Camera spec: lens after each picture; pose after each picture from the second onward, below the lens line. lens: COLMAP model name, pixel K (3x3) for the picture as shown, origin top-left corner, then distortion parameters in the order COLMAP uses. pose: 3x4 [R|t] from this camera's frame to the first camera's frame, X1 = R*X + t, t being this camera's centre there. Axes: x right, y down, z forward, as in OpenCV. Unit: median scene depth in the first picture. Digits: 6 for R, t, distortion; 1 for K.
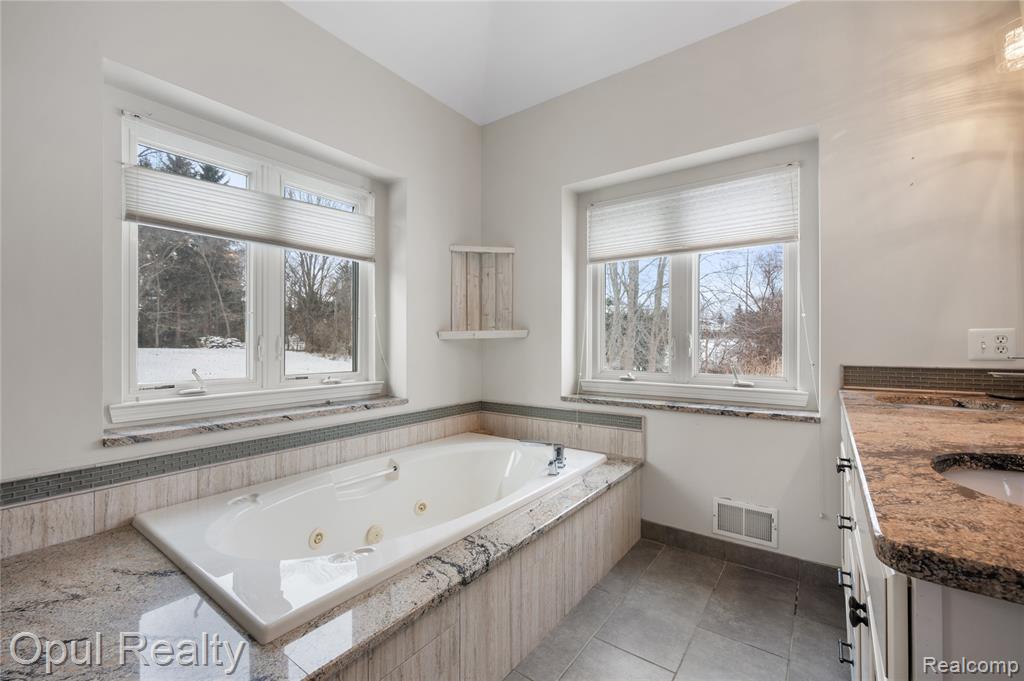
lens RADIAL K [[423.9, 0, 514.8], [0, 423.9, 340.9], [0, 0, 1]] dist [0.002622, -0.000711]
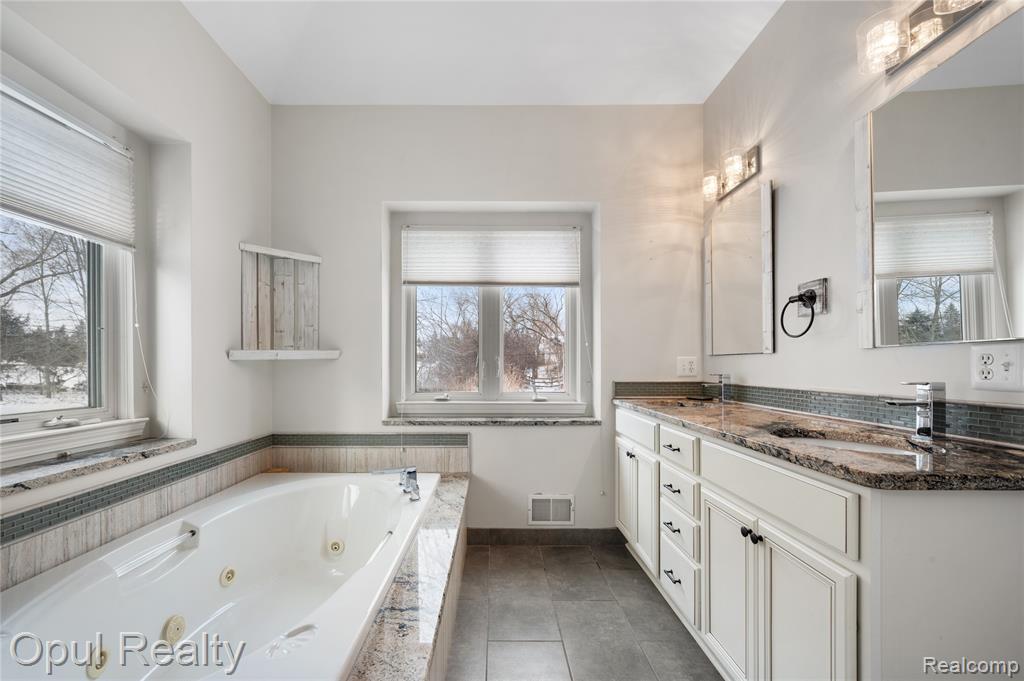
lens RADIAL K [[423.9, 0, 495.6], [0, 423.9, 365.0], [0, 0, 1]] dist [0.002622, -0.000711]
pose [[0.810826, 0.001933, 0.585284, -0.302590], [-0.005371, 0.999977, 0.004139, -0.000735], [-0.585263, -0.006500, 0.810818, 0.090799]]
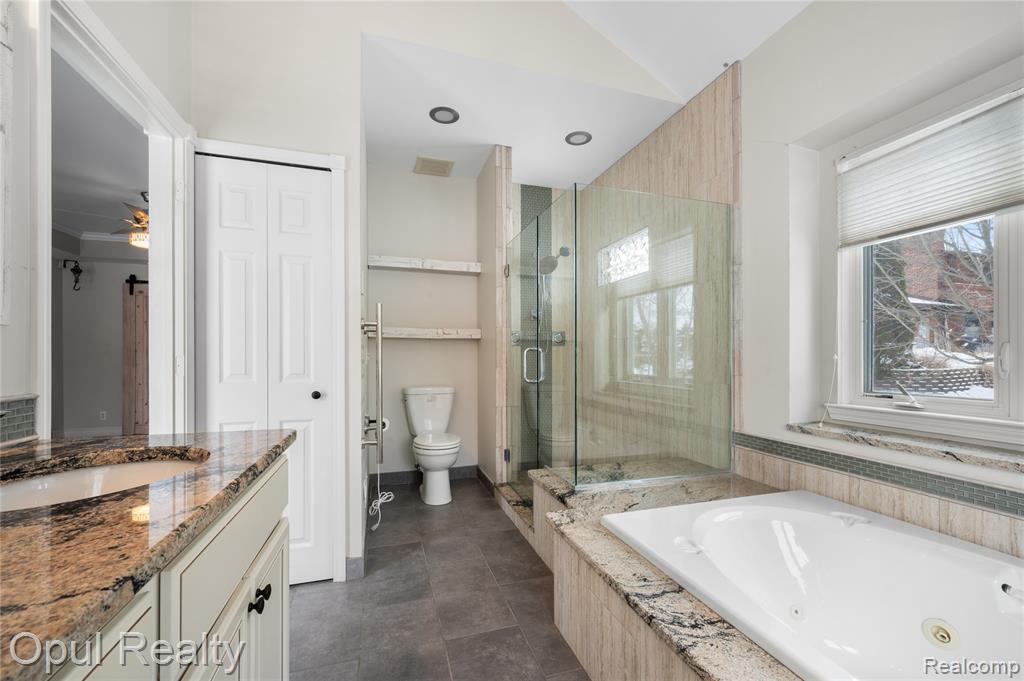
lens RADIAL K [[423.9, 0, 512.6], [0, 423.9, 349.0], [0, 0, 1]] dist [0.002622, -0.000711]
pose [[-0.587873, -0.003973, -0.808944, 0.445605], [0.011399, 0.999848, -0.013194, -0.001613], [0.808873, -0.016978, -0.587738, 0.728980]]
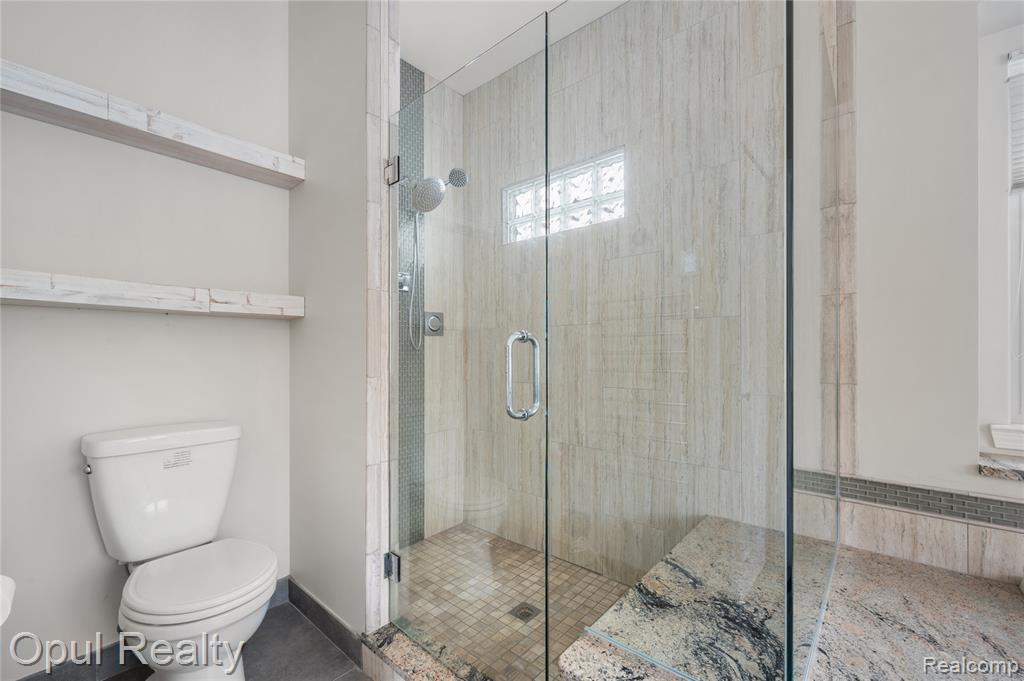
lens RADIAL K [[423.9, 0, 510.8], [0, 423.9, 348.9], [0, 0, 1]] dist [0.002622, -0.000711]
pose [[-0.072721, -0.002552, -0.997349, -0.051450], [0.006615, 0.999973, -0.003041, 0.000819], [0.997330, -0.006818, -0.072702, 0.104067]]
